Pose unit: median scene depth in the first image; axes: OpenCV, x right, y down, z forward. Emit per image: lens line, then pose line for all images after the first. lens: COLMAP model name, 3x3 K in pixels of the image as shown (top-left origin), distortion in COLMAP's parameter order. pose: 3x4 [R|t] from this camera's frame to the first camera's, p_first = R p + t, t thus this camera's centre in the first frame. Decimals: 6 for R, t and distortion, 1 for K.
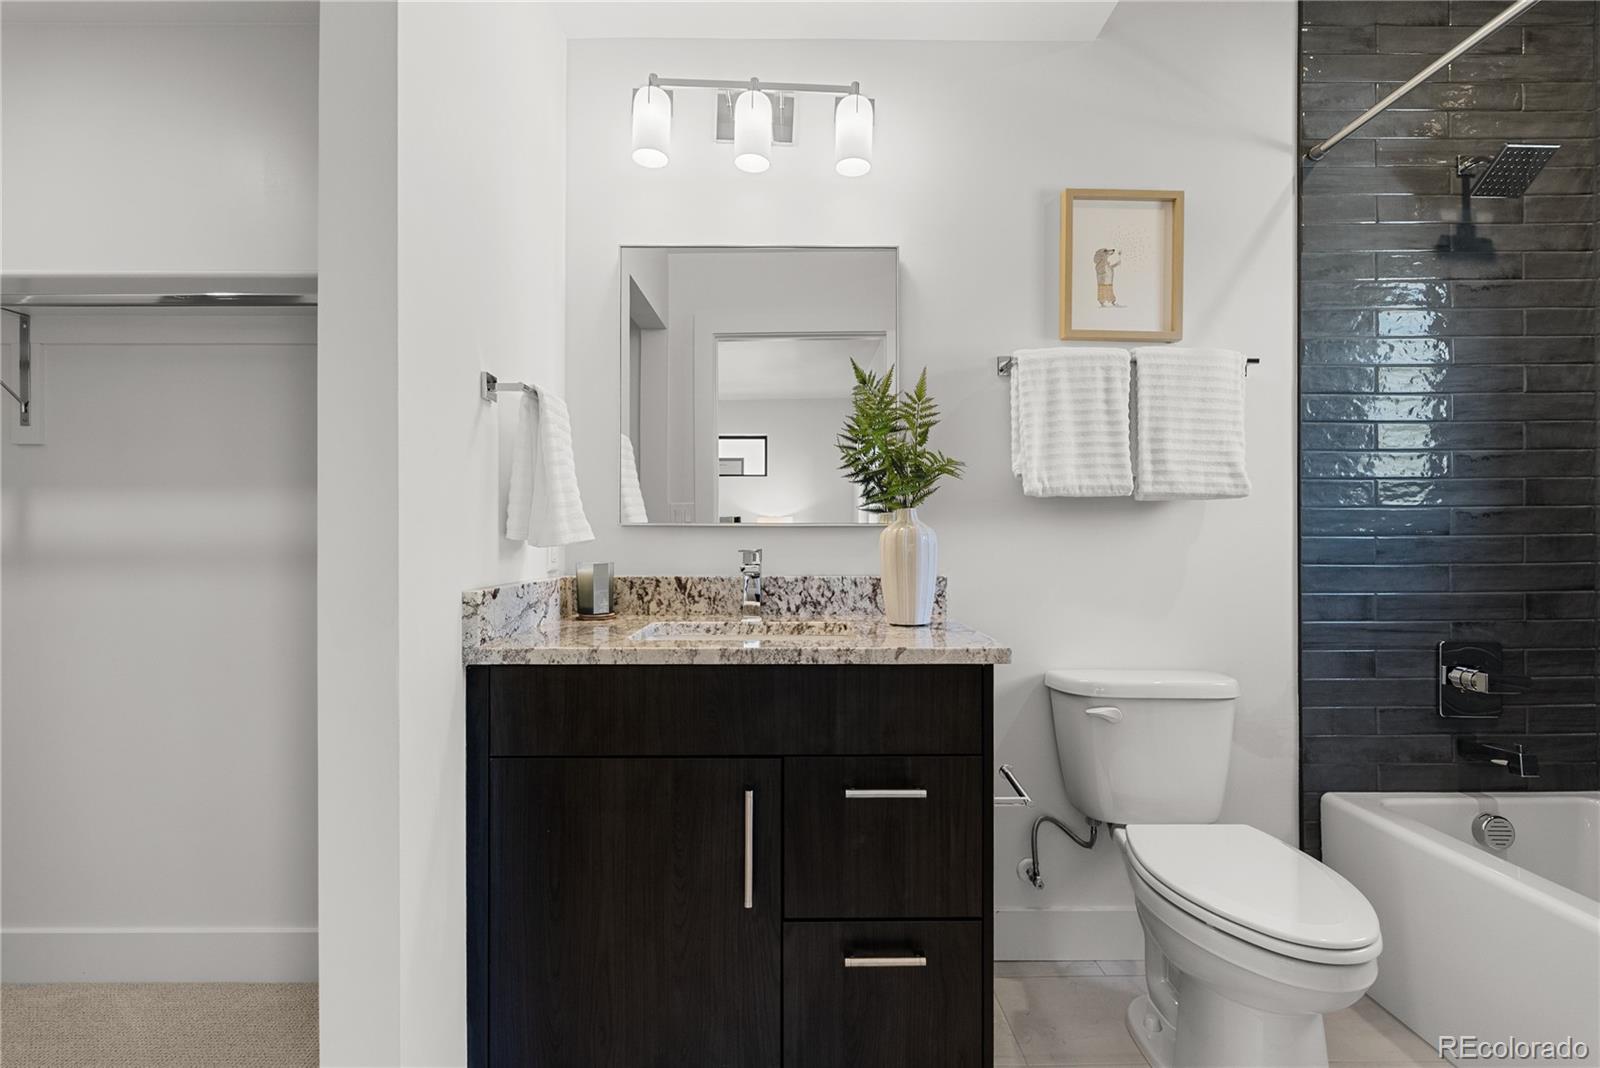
lens RADIAL K [[708.4, 0, 802.0], [0, 708.4, 530.3], [0, 0, 1]] dist [-0.004054, -0.000933]
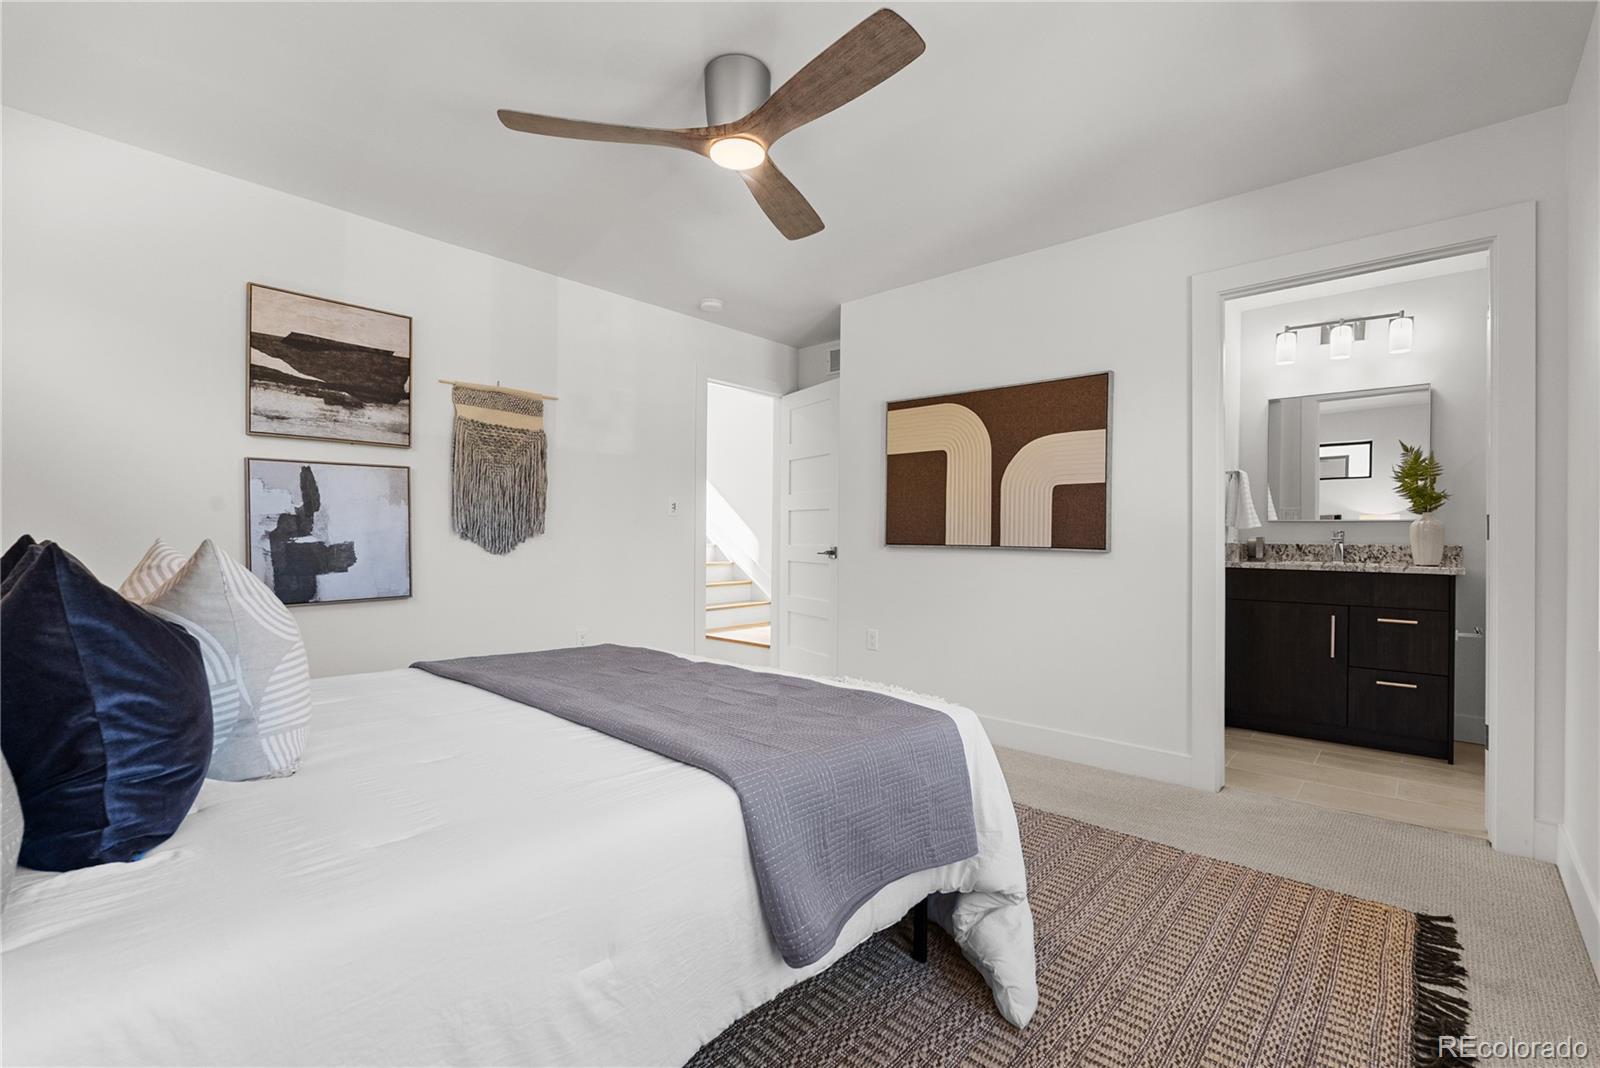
lens RADIAL K [[708.4, 0, 785.8], [0, 708.4, 538.8], [0, 0, 1]] dist [-0.004054, -0.000933]
pose [[0.723299, 0.009684, -0.690468, 0.201761], [0.000248, 0.999898, 0.014284, 0.016737], [0.690535, -0.010503, 0.723222, -1.768343]]
